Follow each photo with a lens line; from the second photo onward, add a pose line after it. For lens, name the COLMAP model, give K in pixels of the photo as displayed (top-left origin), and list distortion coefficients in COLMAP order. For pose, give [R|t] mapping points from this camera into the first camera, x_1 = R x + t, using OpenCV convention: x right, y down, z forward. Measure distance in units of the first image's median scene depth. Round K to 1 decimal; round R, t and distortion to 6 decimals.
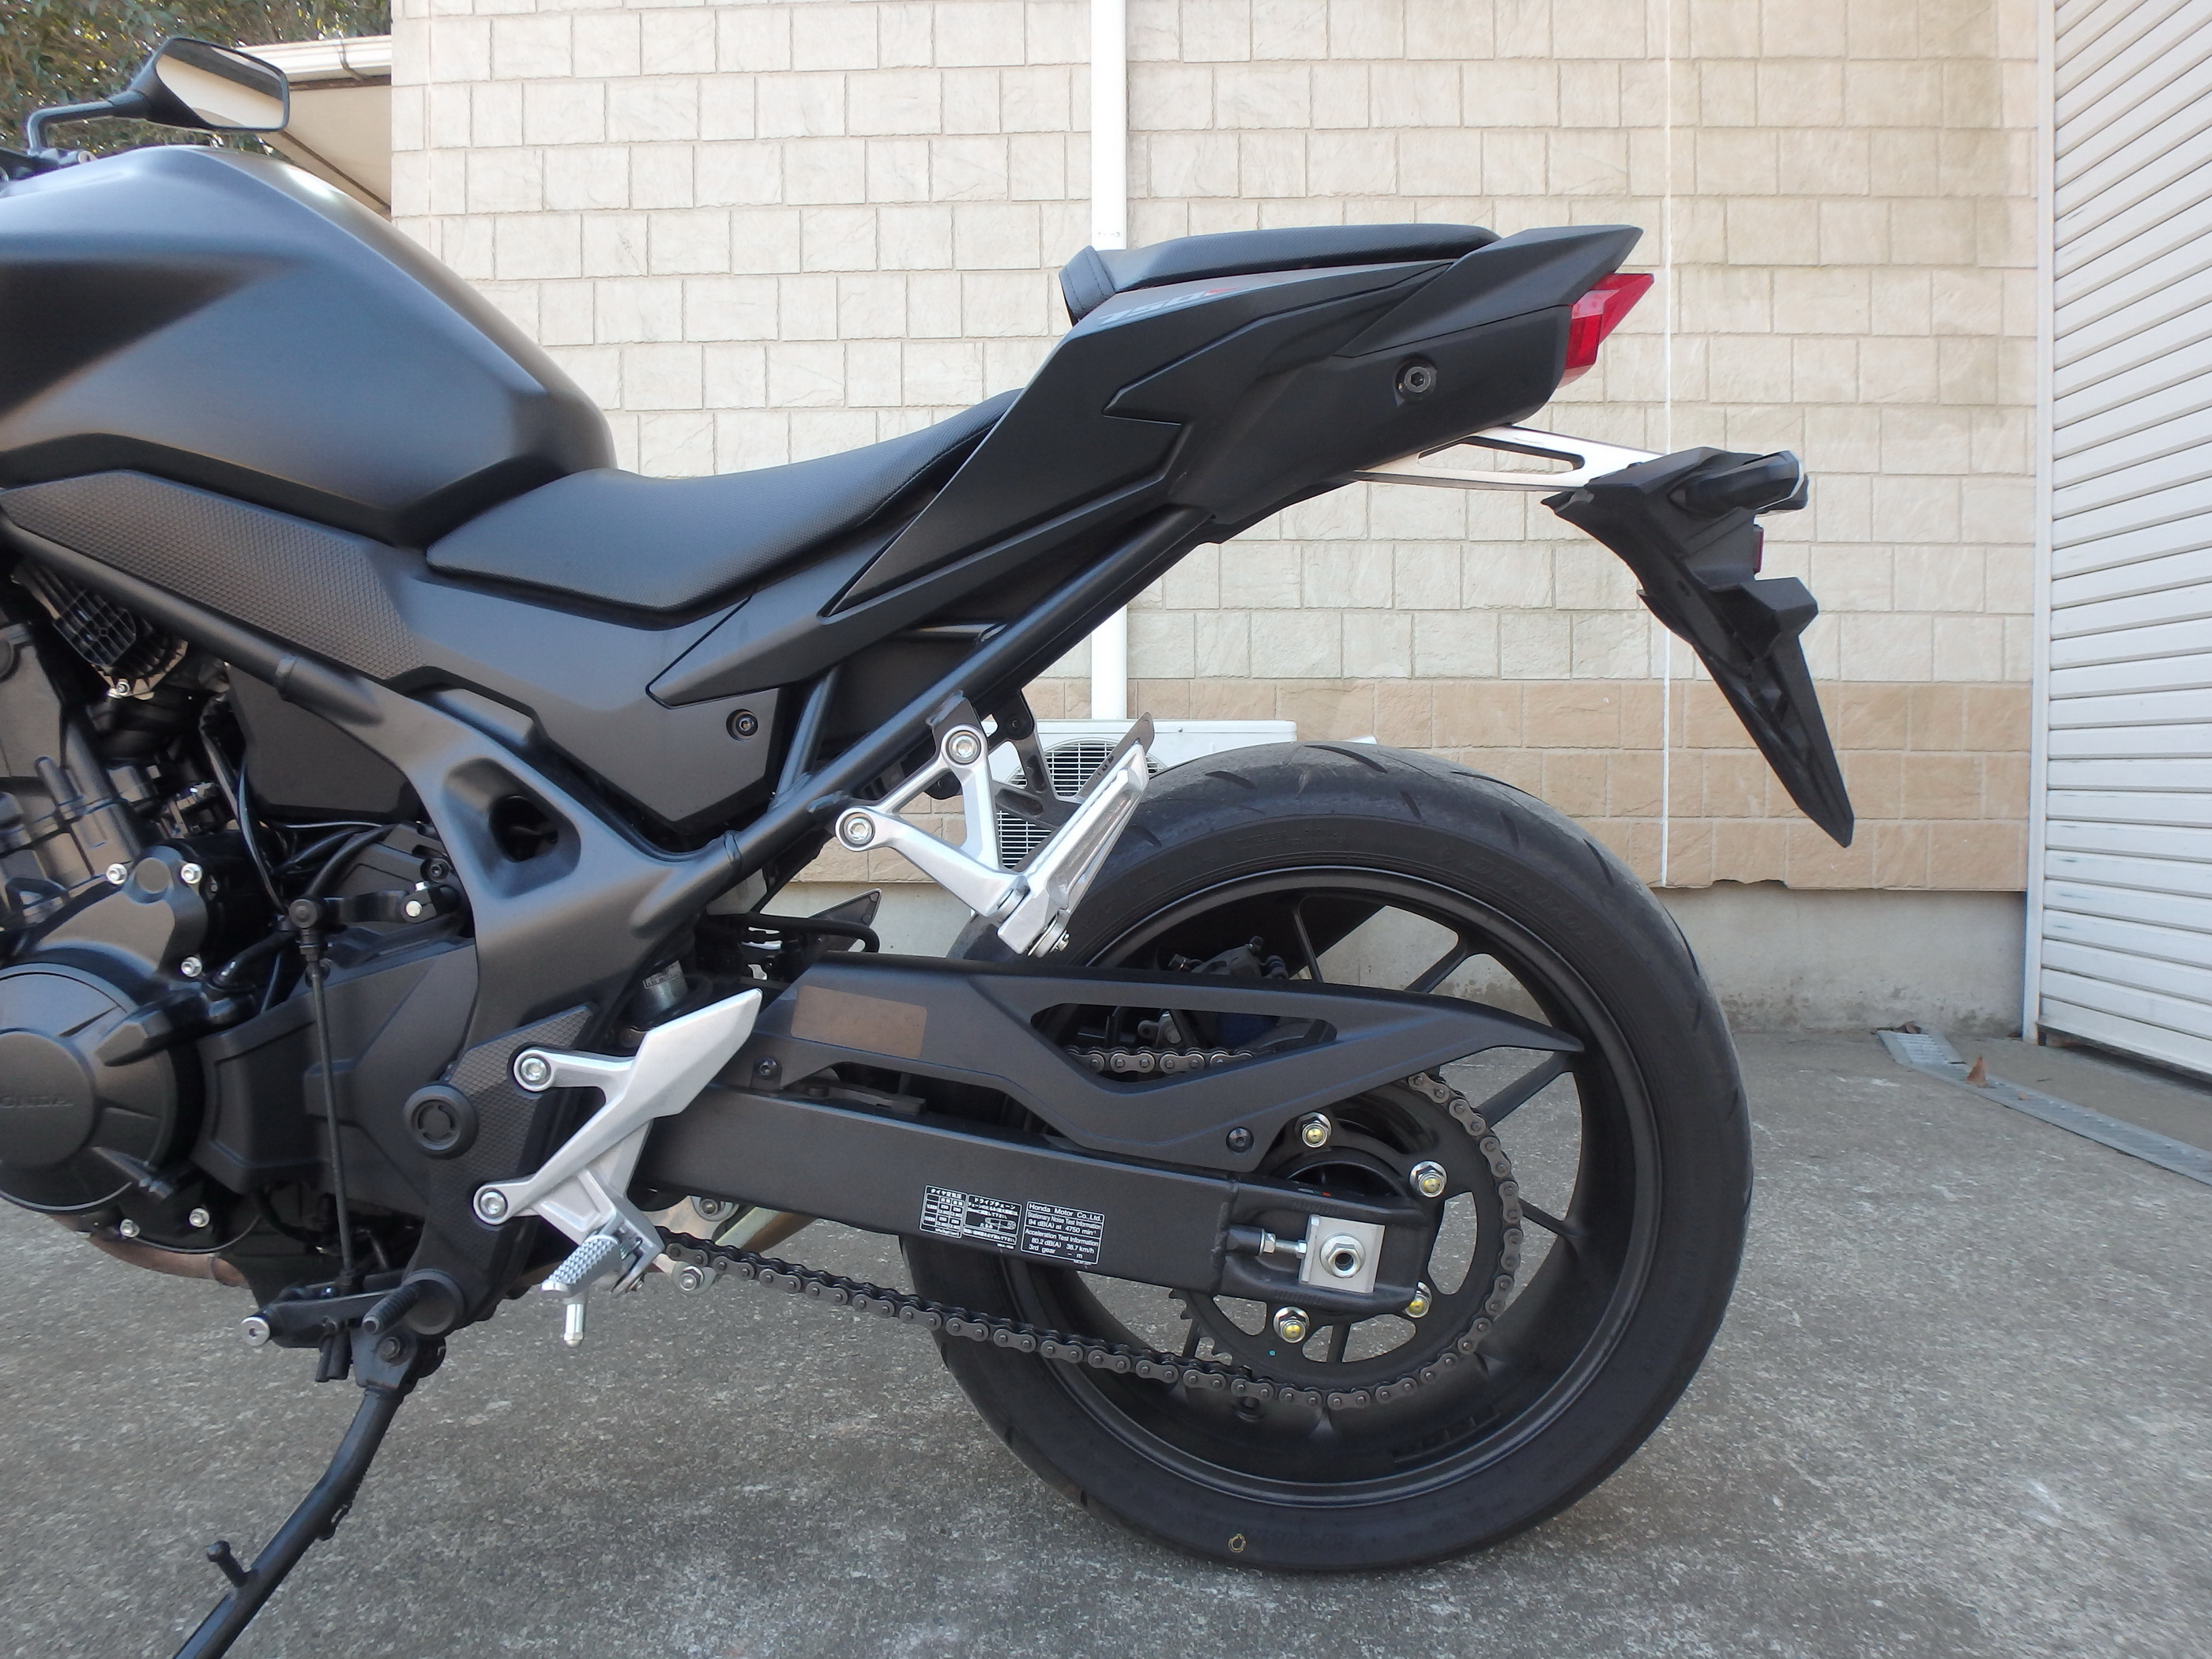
lens RADIAL K [[1371.6, 0, 1117.5], [0, 1371.6, 802.5], [0, 0, 1]] dist [-0.044206, 0.012903]
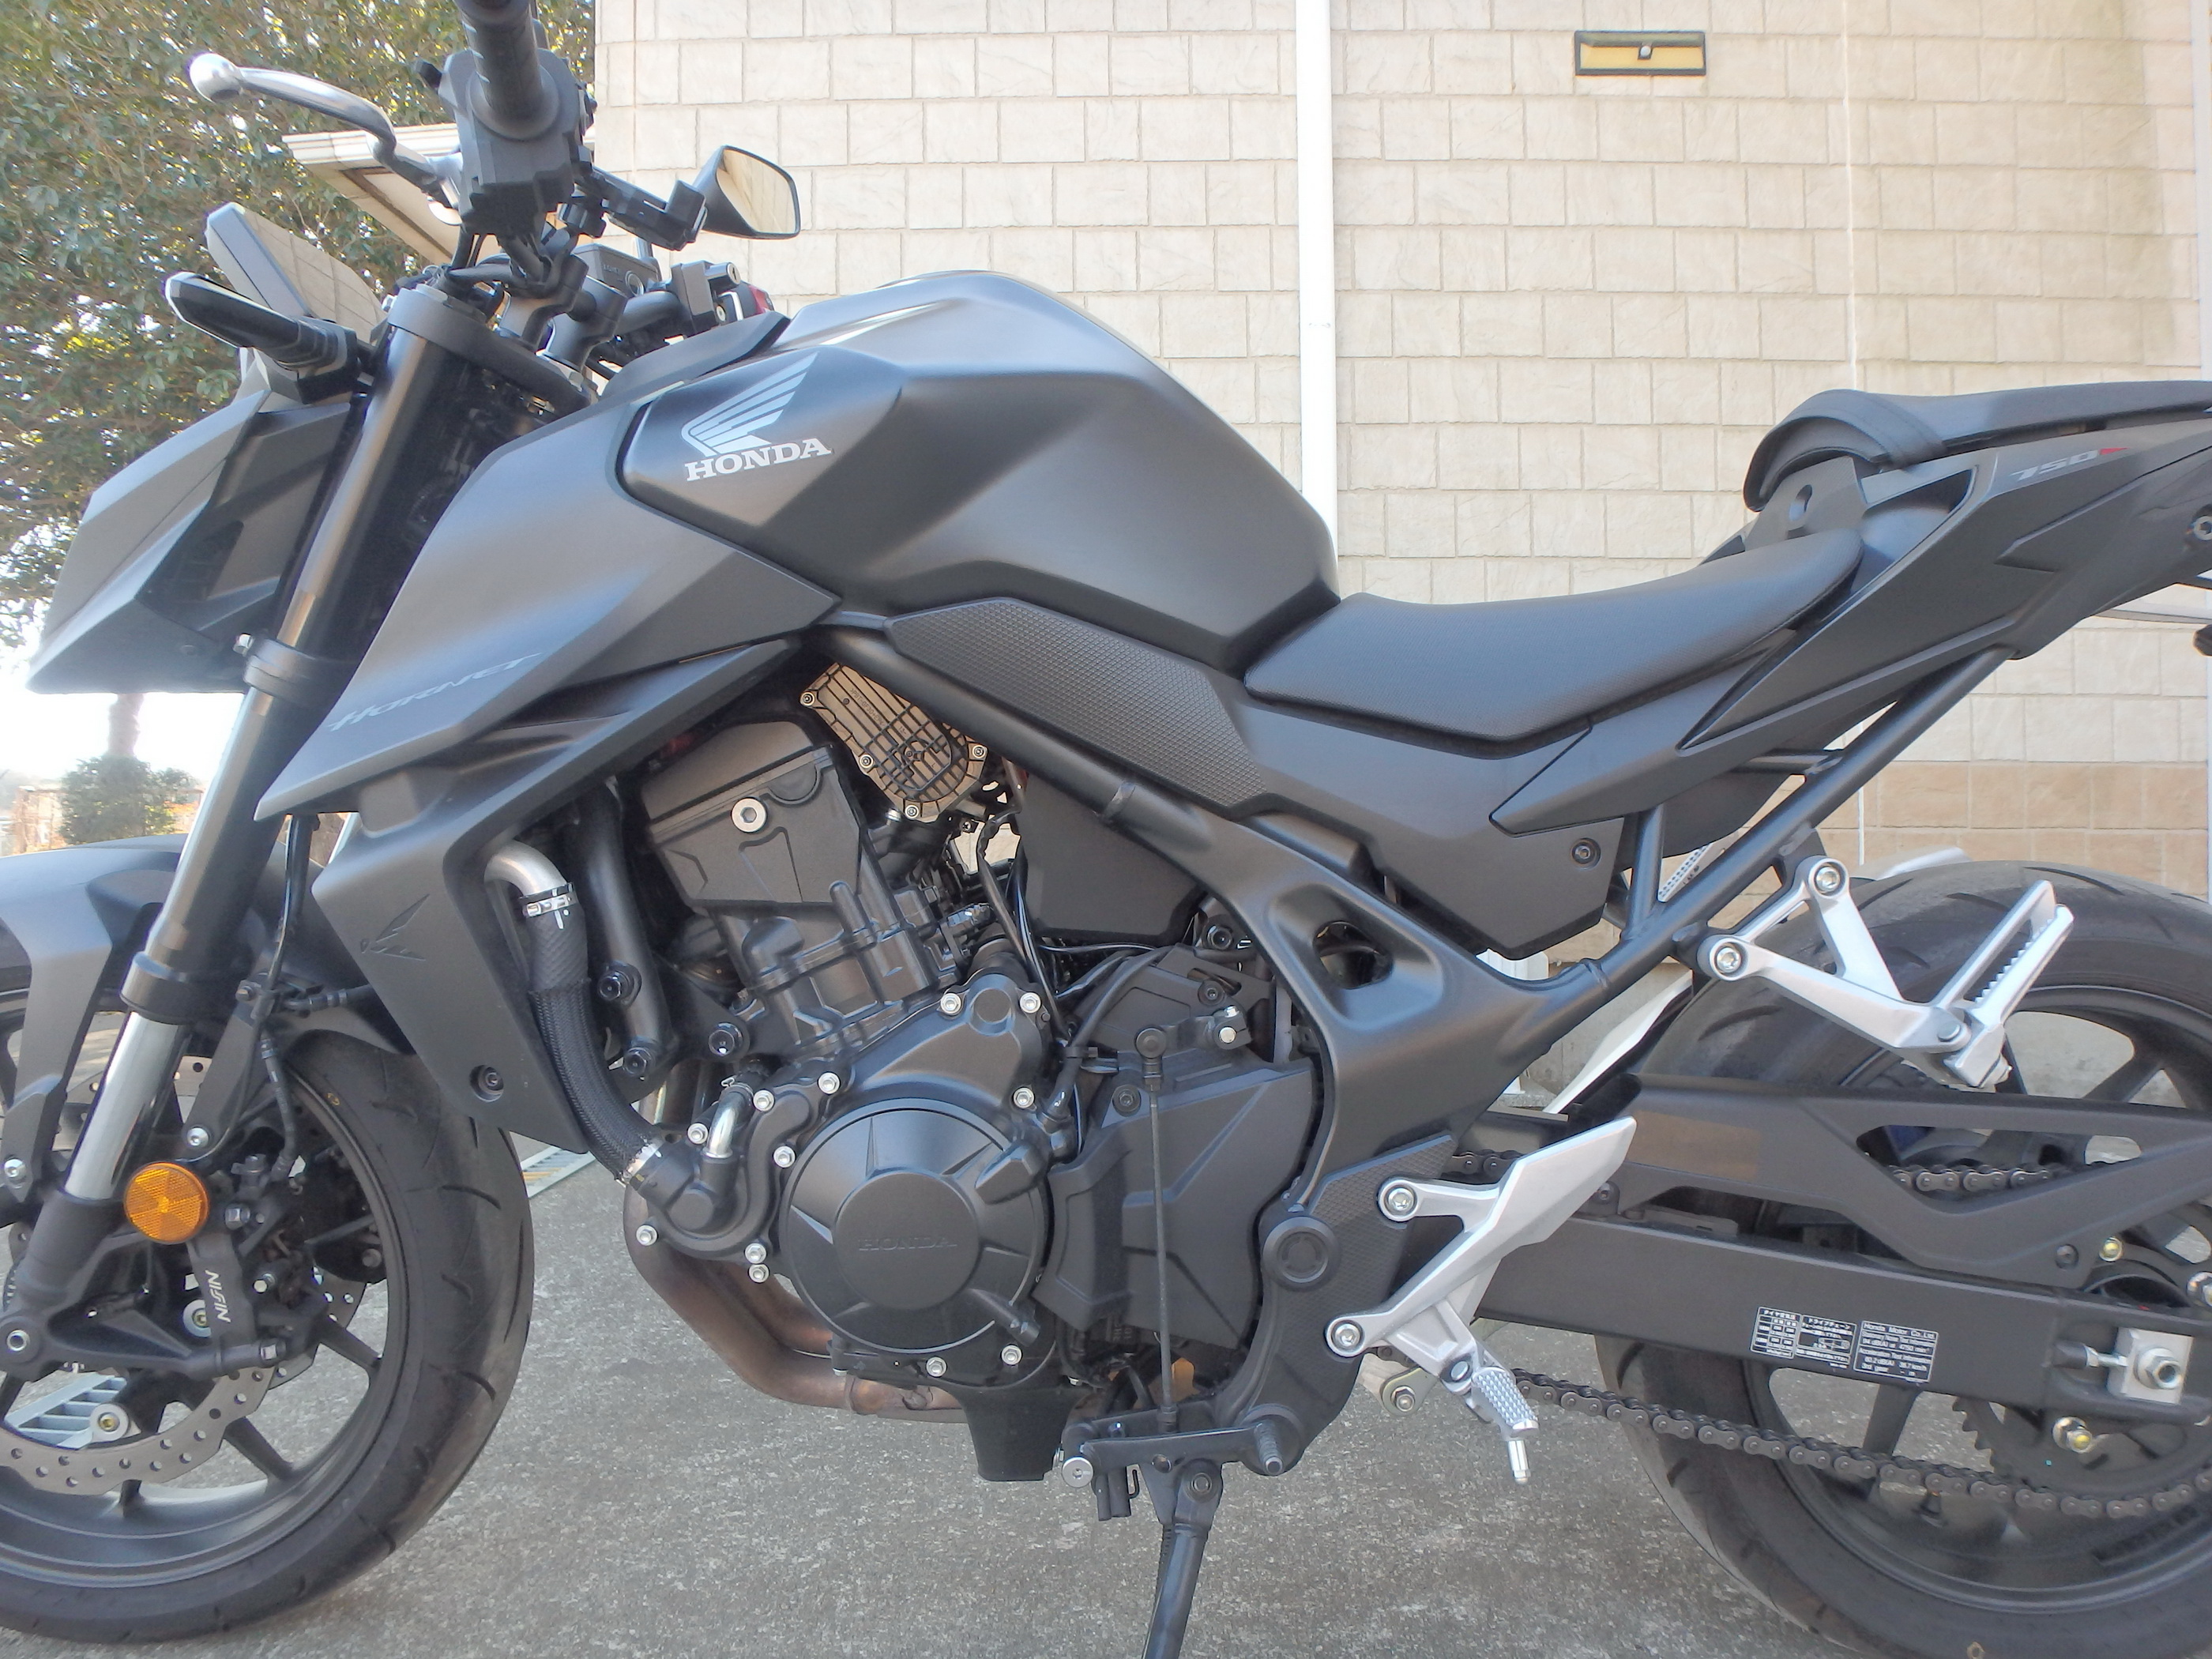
lens RADIAL K [[1371.6, 0, 1114.2], [0, 1371.6, 812.5], [0, 0, 1]] dist [-0.044206, 0.012903]
pose [[0.999608, -0.003214, 0.027794, -0.189058], [0.004262, 0.999279, -0.037724, -0.014999], [-0.027653, 0.037828, 0.998902, -0.002134]]
